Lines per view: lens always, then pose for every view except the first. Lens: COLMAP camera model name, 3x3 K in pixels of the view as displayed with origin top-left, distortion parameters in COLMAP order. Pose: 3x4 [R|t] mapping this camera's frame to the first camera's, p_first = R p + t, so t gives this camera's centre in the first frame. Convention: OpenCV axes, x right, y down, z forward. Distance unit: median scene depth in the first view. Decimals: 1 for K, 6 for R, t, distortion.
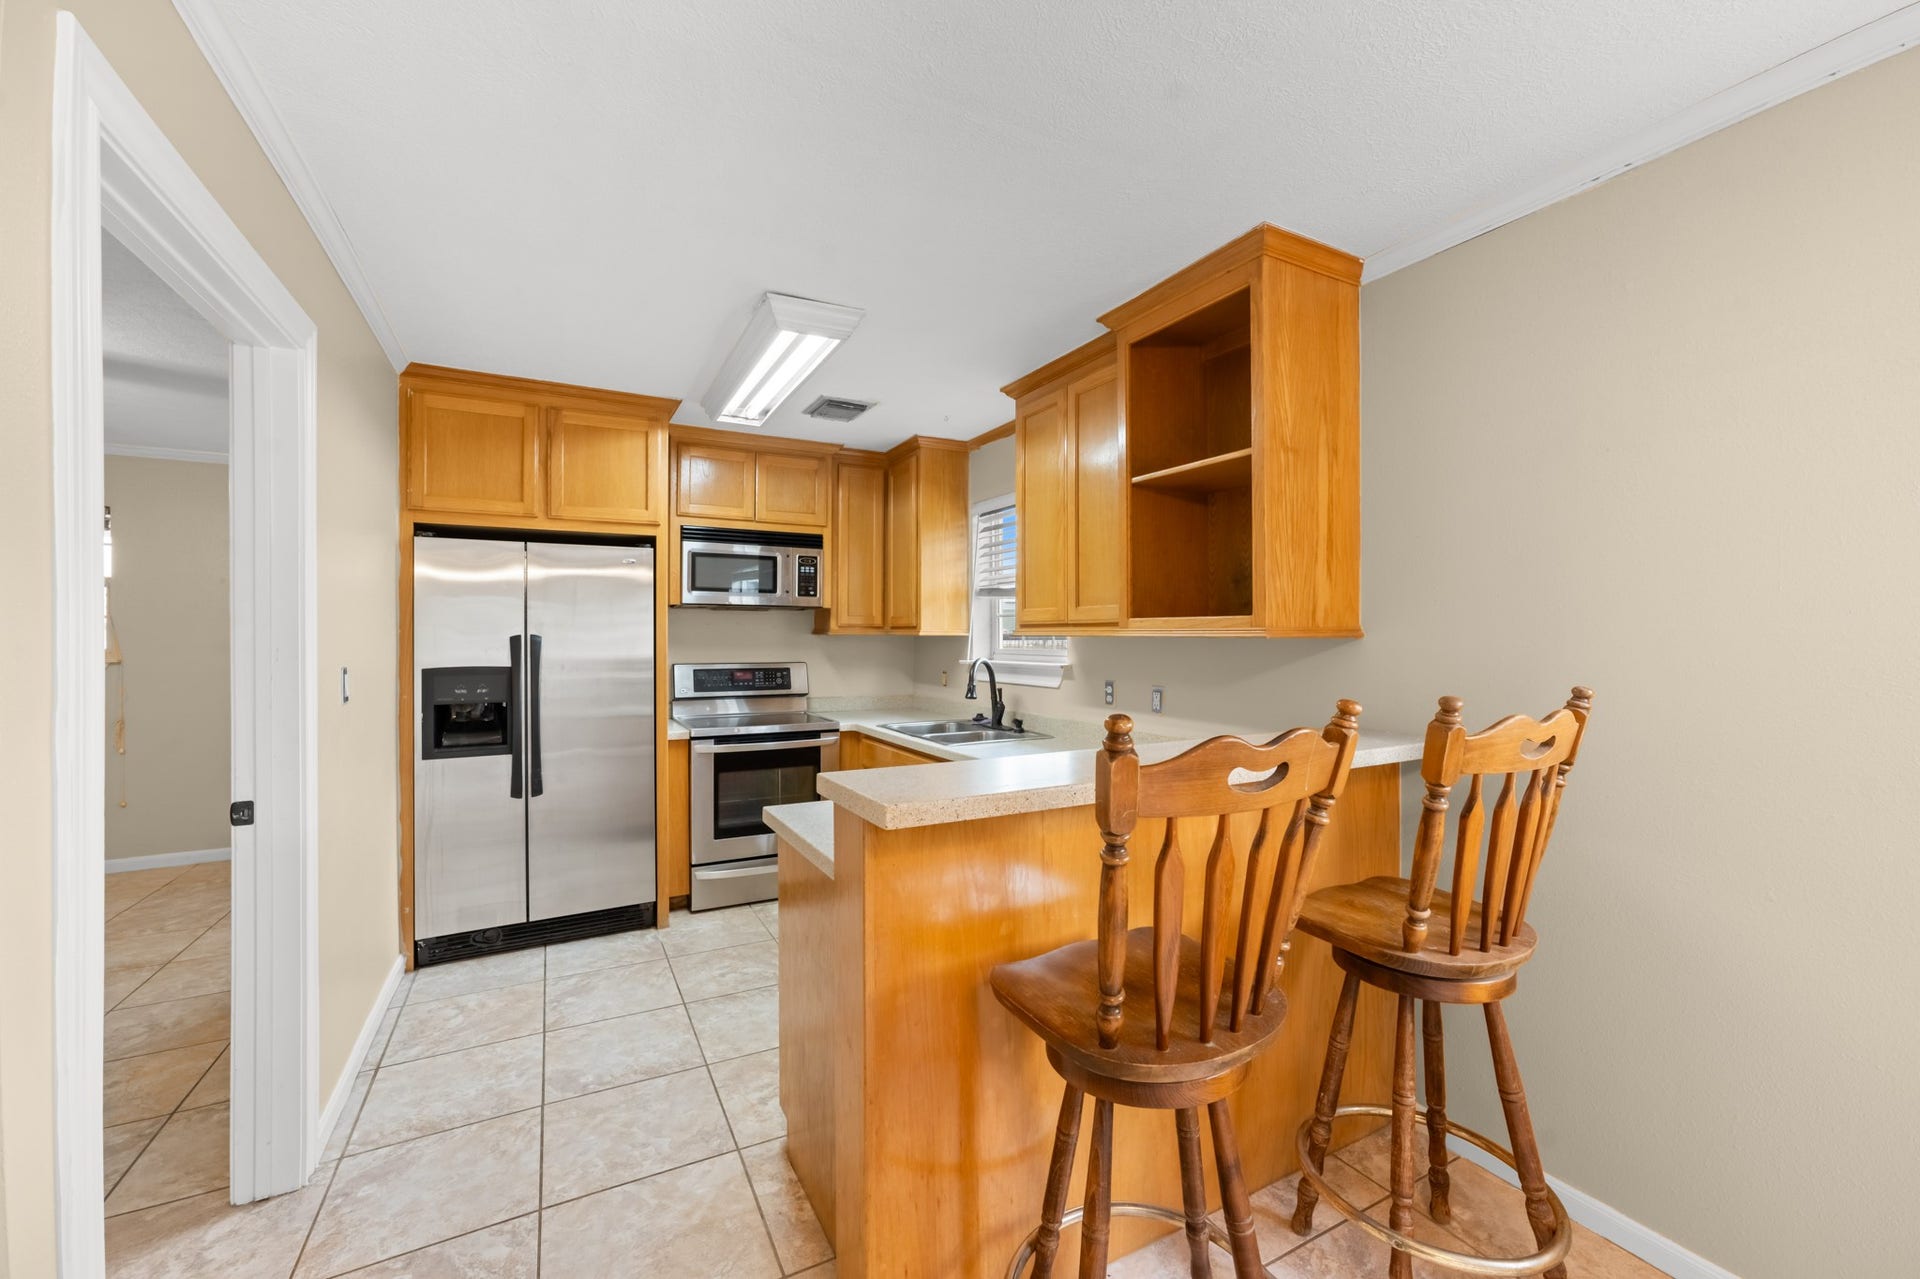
lens RADIAL K [[777.8, 0, 965.5], [0, 777.8, 631.8], [0, 0, 1]] dist [-0.001273, 0.000119]
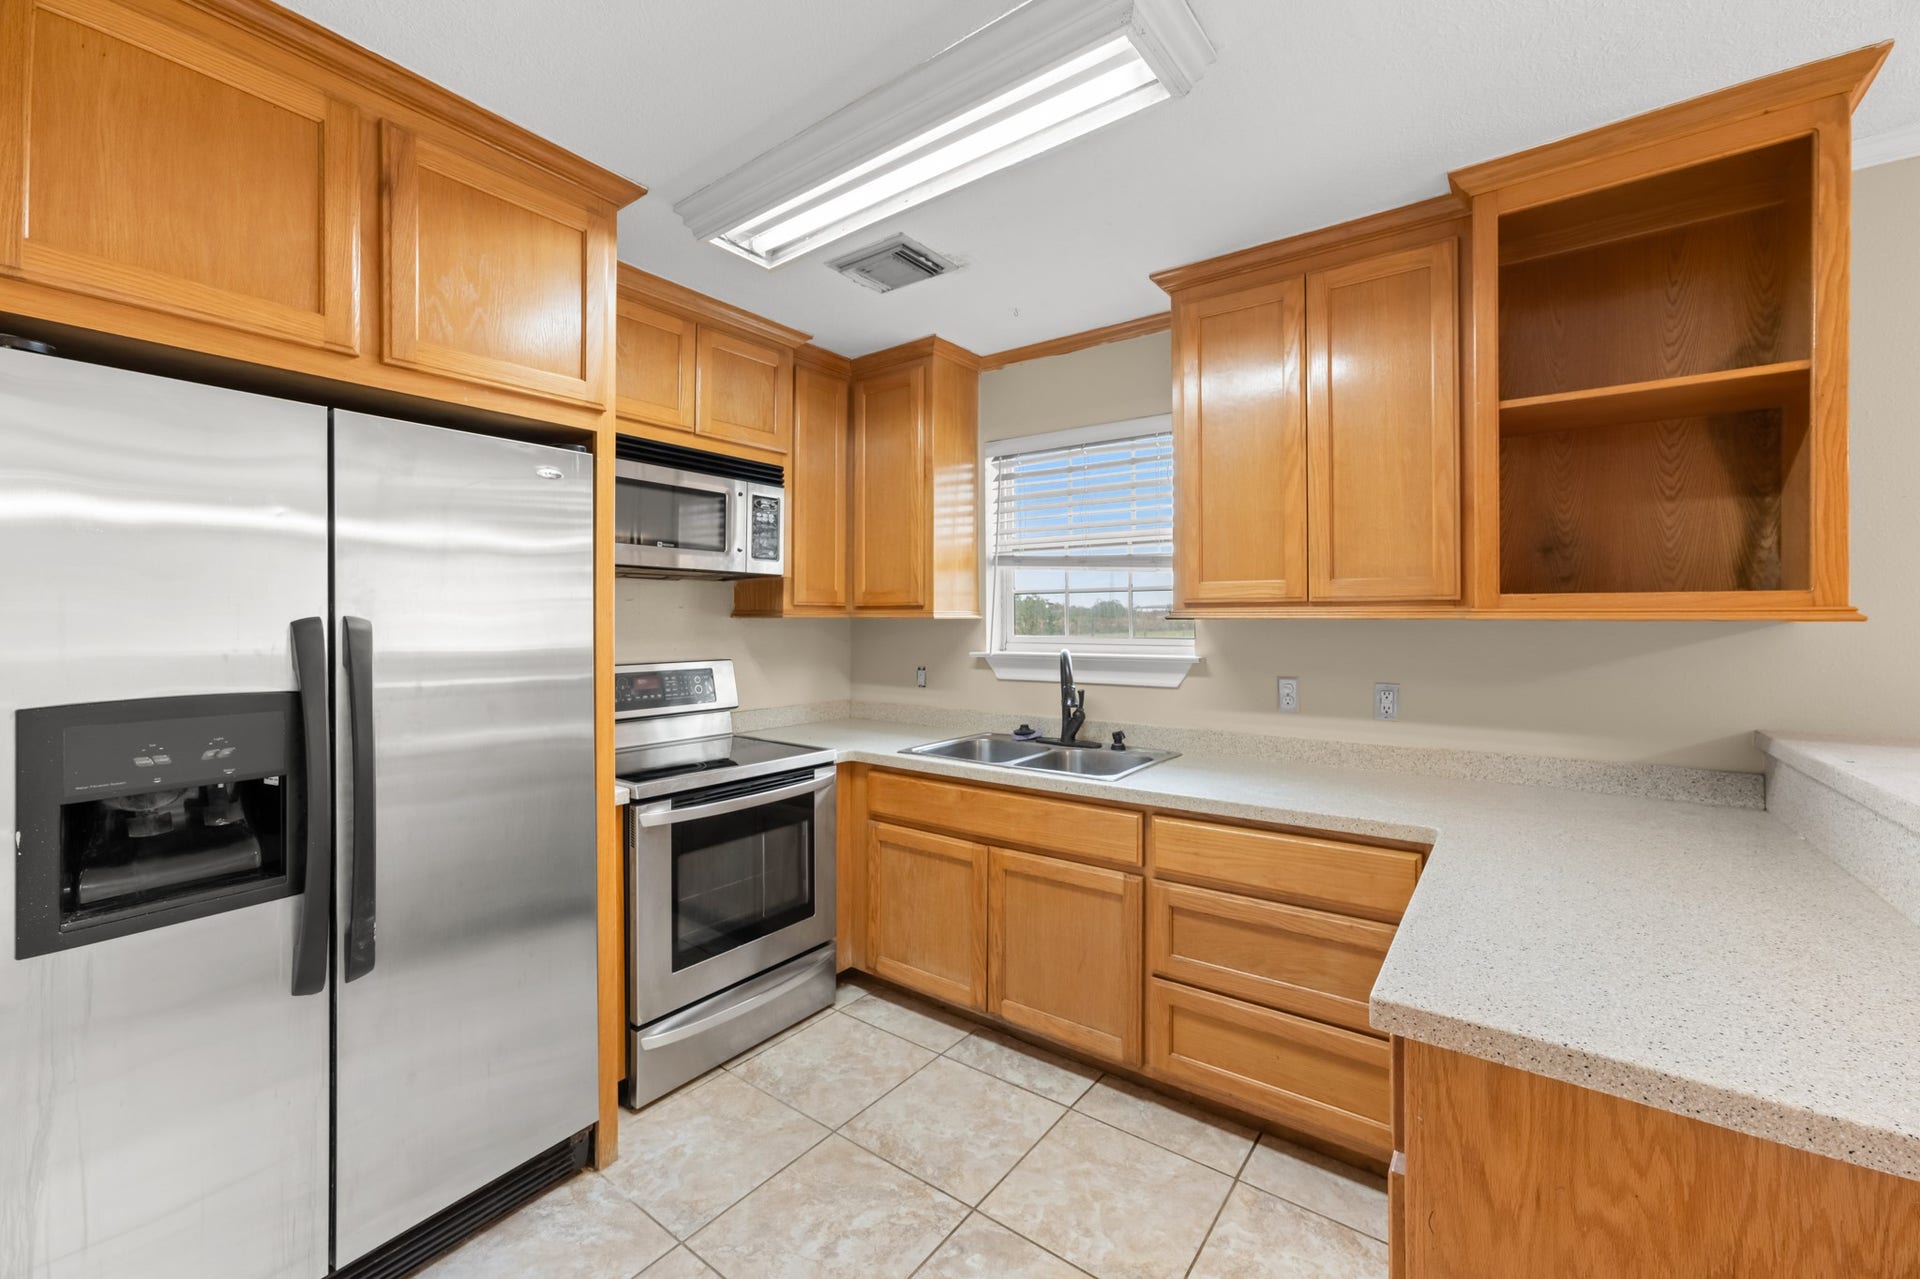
lens RADIAL K [[763.6, 0, 955.1], [0, 763.6, 614.5], [0, 0, 1]] dist [-0.016419, 0.010931]
pose [[0.902981, 0.003304, 0.429667, -0.394737], [-0.002936, 0.999995, -0.001518, 0.002068], [-0.429670, 0.000109, 0.902986, 0.419723]]
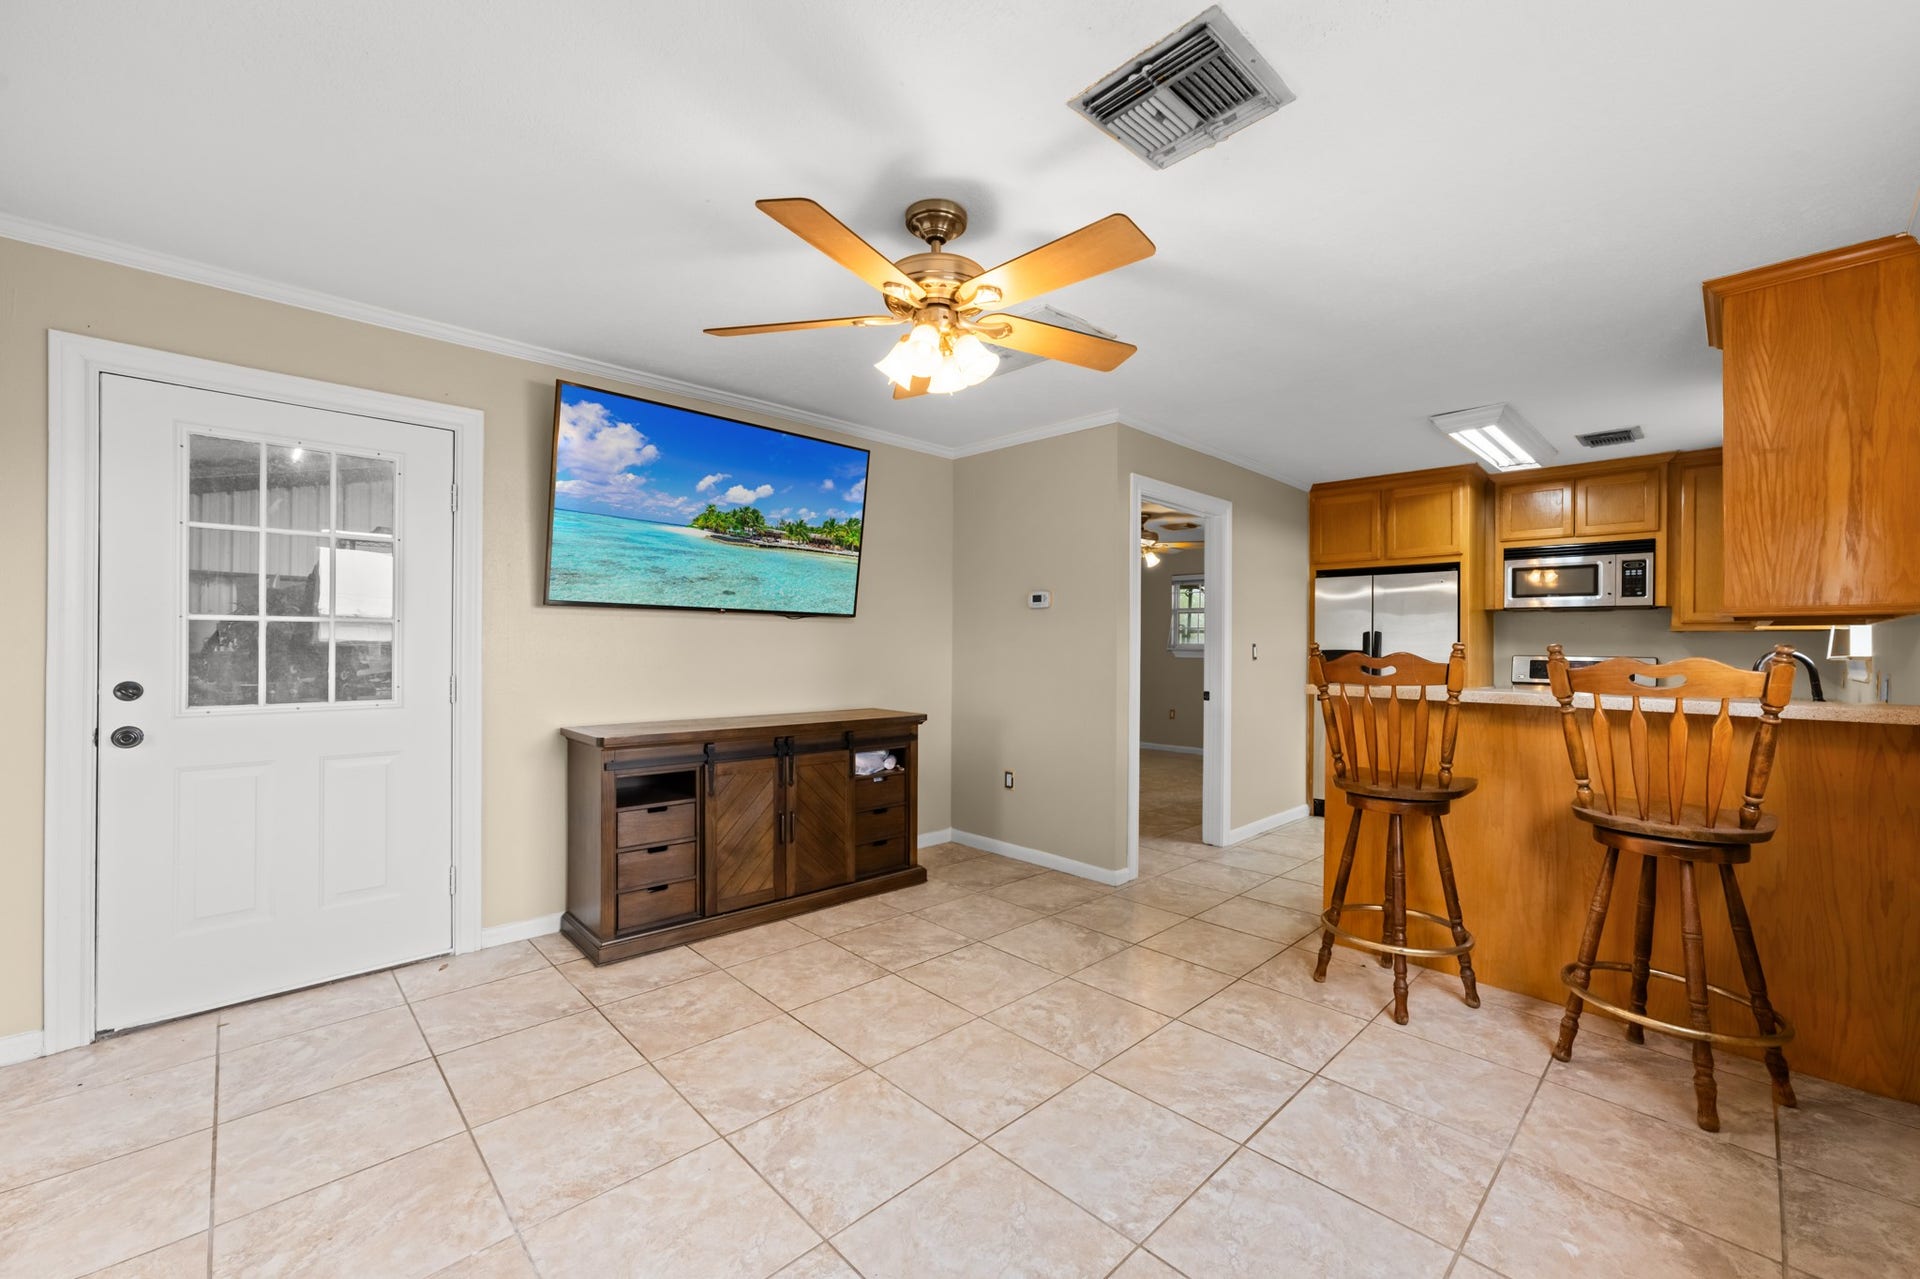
lens RADIAL K [[762.6, 0, 960.0], [0, 762.6, 639.5], [0, 0, 1]] dist [0.014809, 0.000049]
pose [[0.273002, -0.004386, -0.962003, 0.701756], [-0.005795, 0.999964, -0.006203, 0.033606], [0.961996, 0.007269, 0.272967, -0.267886]]
